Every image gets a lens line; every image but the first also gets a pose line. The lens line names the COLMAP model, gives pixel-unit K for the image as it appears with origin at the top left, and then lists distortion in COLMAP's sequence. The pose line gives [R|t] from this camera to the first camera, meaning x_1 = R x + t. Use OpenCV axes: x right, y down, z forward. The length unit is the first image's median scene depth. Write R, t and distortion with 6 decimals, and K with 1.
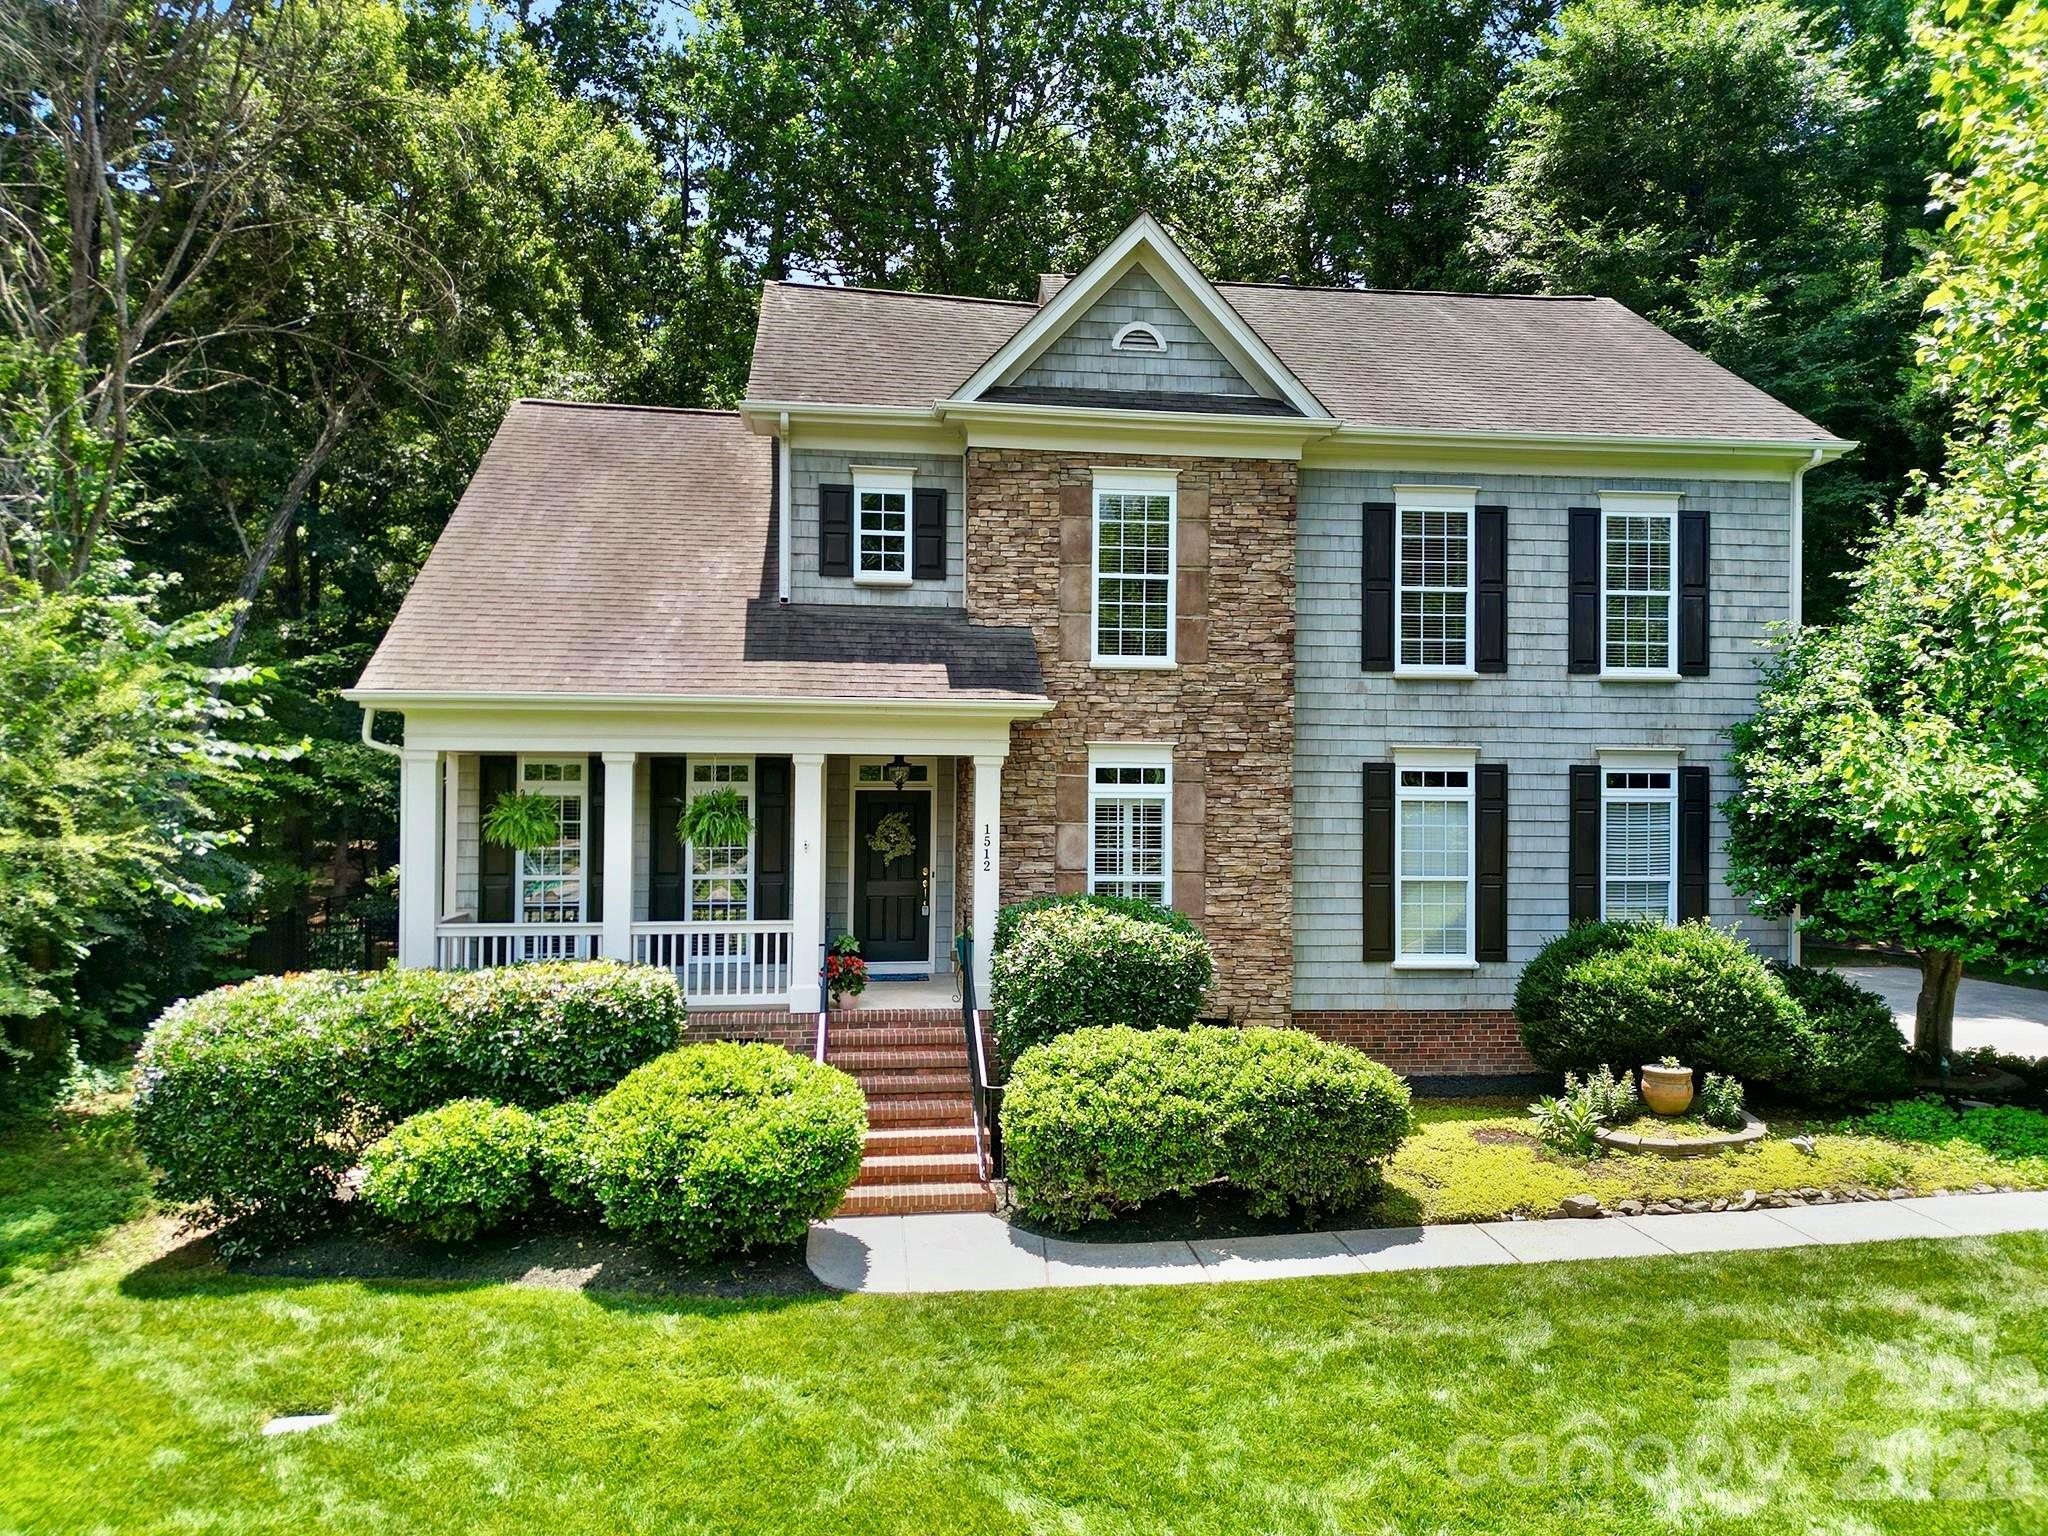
lens RADIAL K [[1447.9, 0, 1007.8], [0, 1447.9, 776.0], [0, 0, 1]] dist [0.054728, -0.072684]
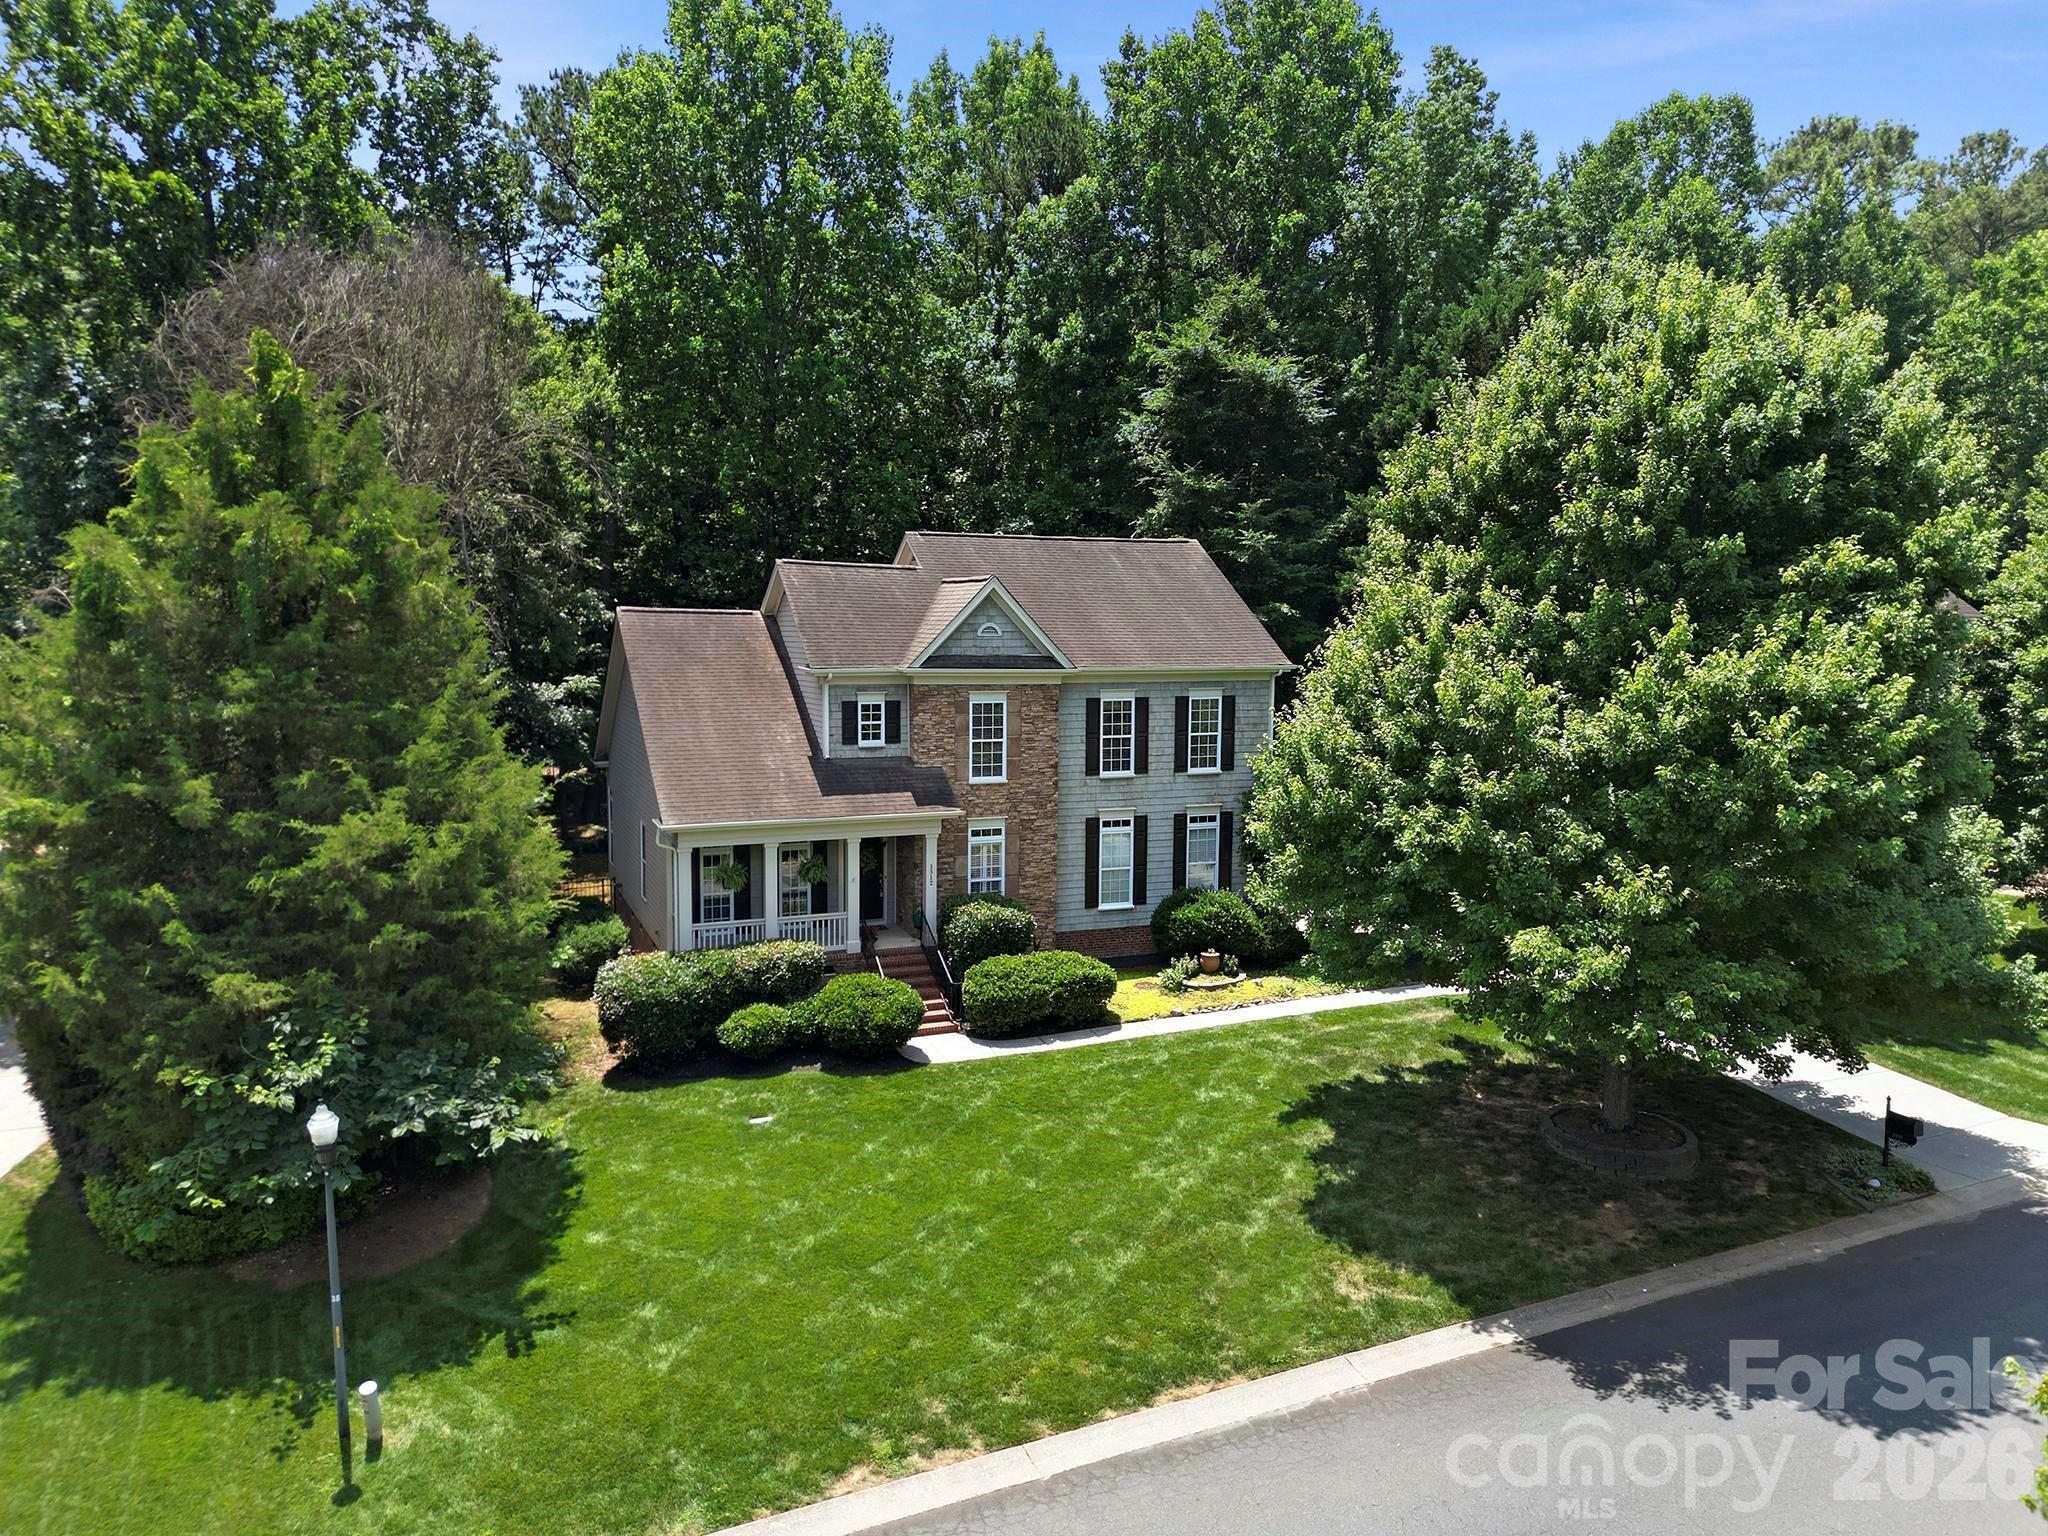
lens RADIAL K [[1447.7, 0, 1024.0], [0, 1447.7, 768.0], [0, 0, 1]] dist [0.074115, -0.067423]
pose [[0.963278, -0.027346, 0.267111, -0.464079], [-0.003604, 0.993394, 0.114698, -0.366207], [-0.268483, -0.111448, 0.956816, -1.144237]]
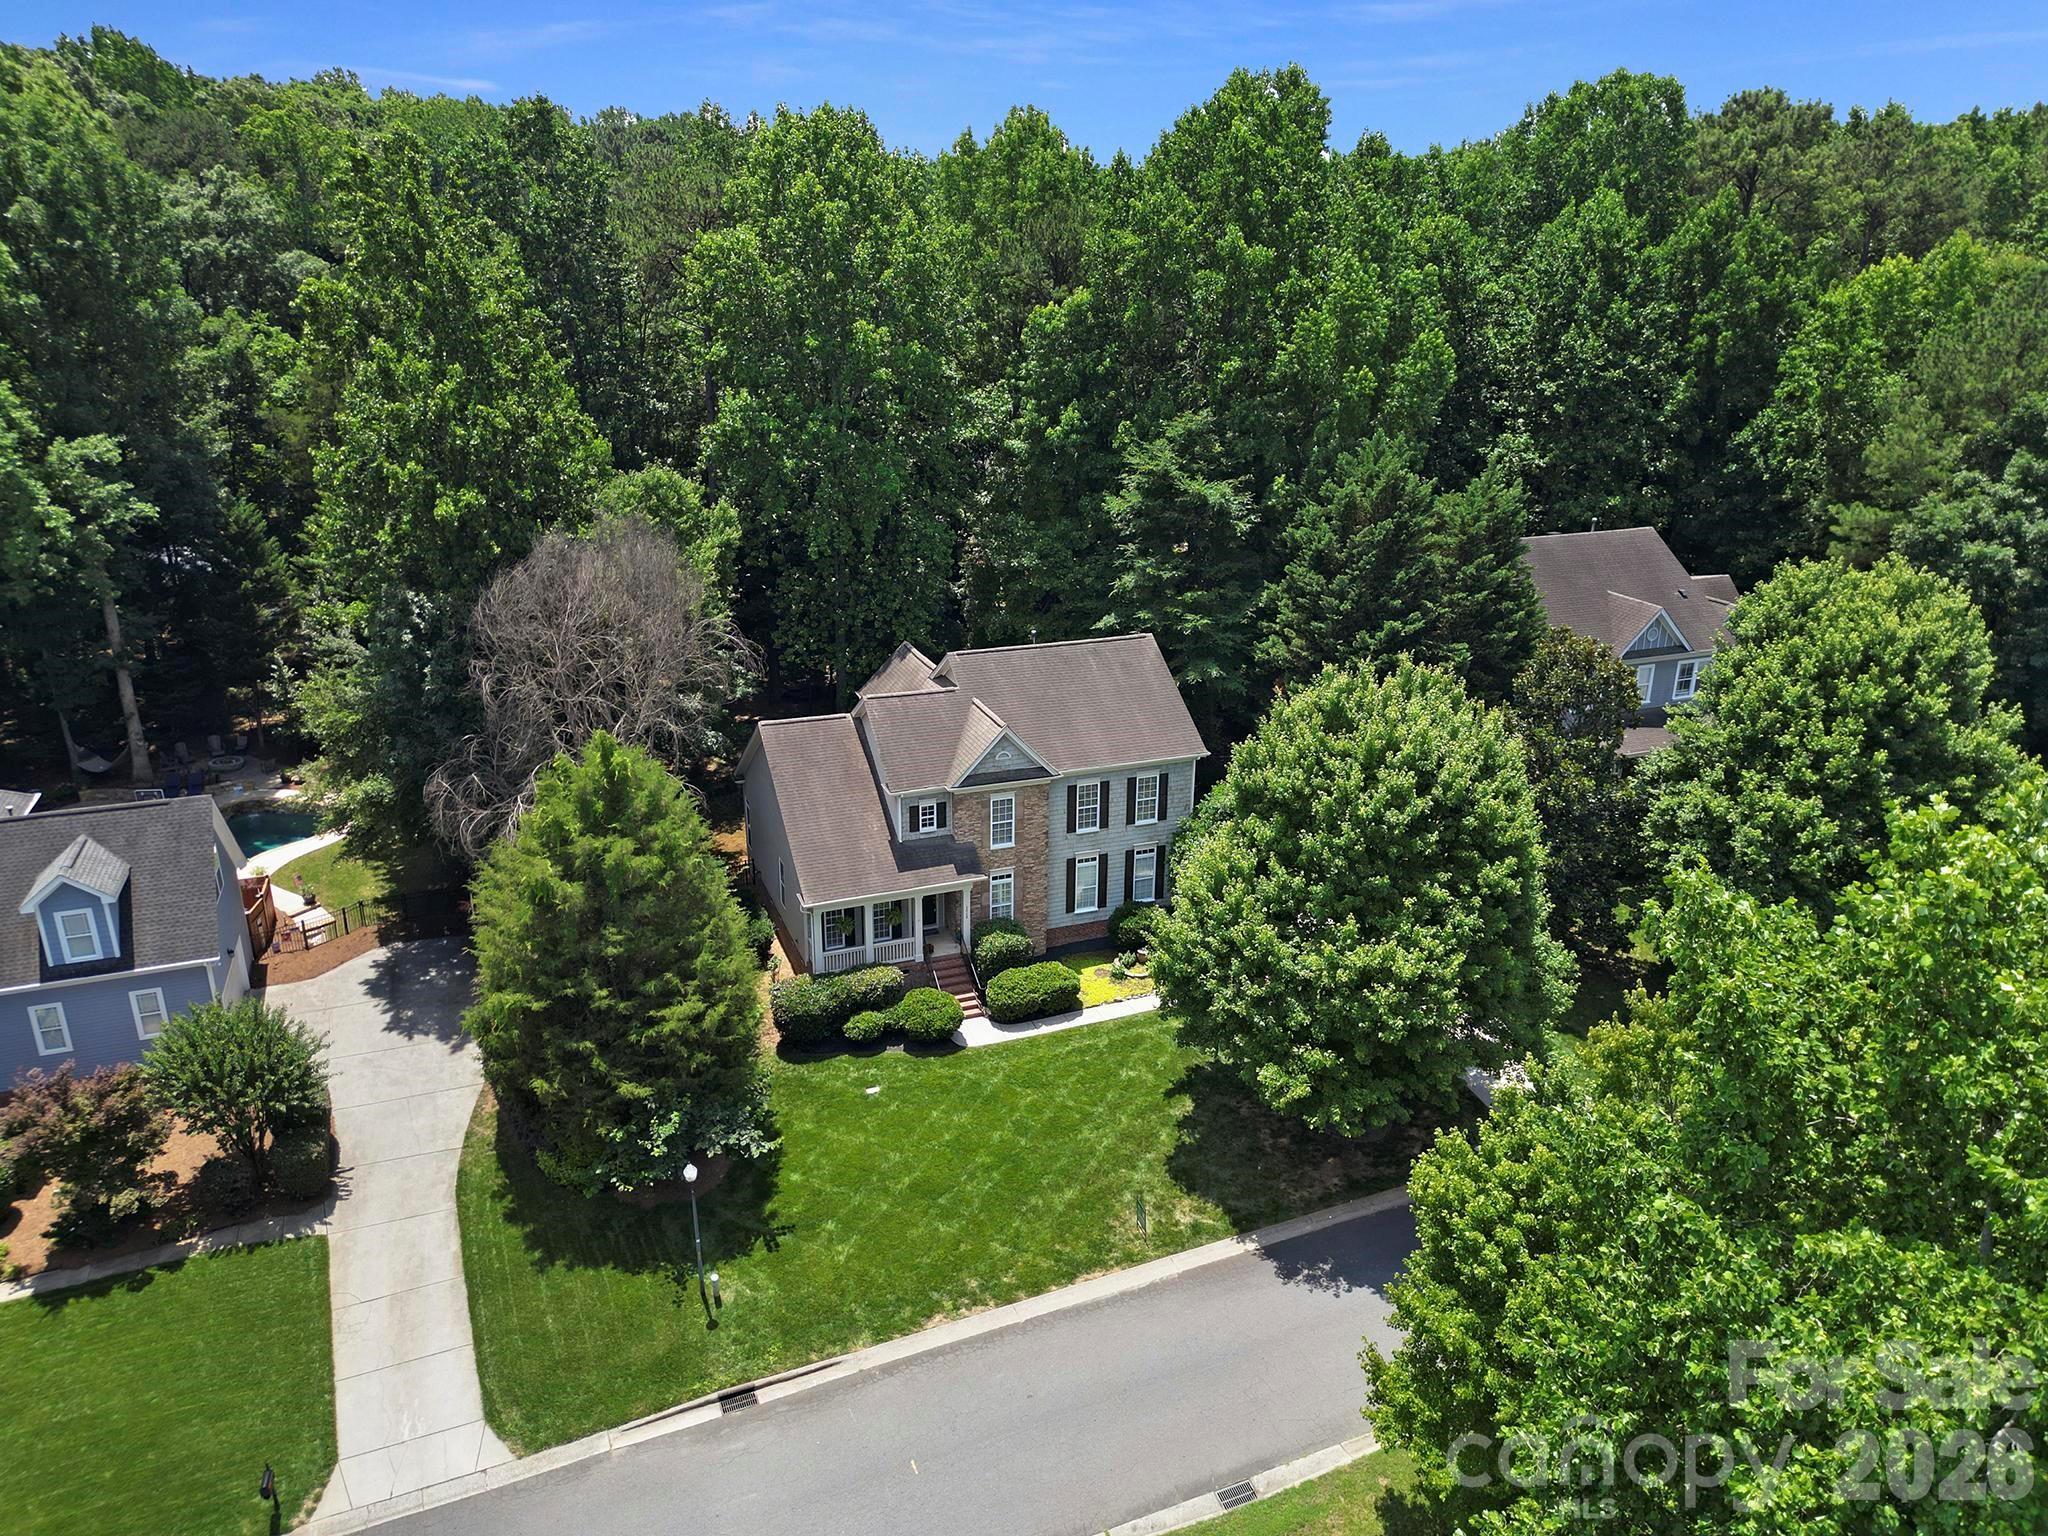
lens RADIAL K [[1447.7, 0, 1024.0], [0, 1447.7, 768.0], [0, 0, 1]] dist [0.074115, -0.067423]
pose [[0.968894, -0.083543, 0.232949, -0.671617], [-0.003045, 0.937202, 0.348774, -1.509536], [-0.247458, -0.338634, 0.907795, -2.126045]]
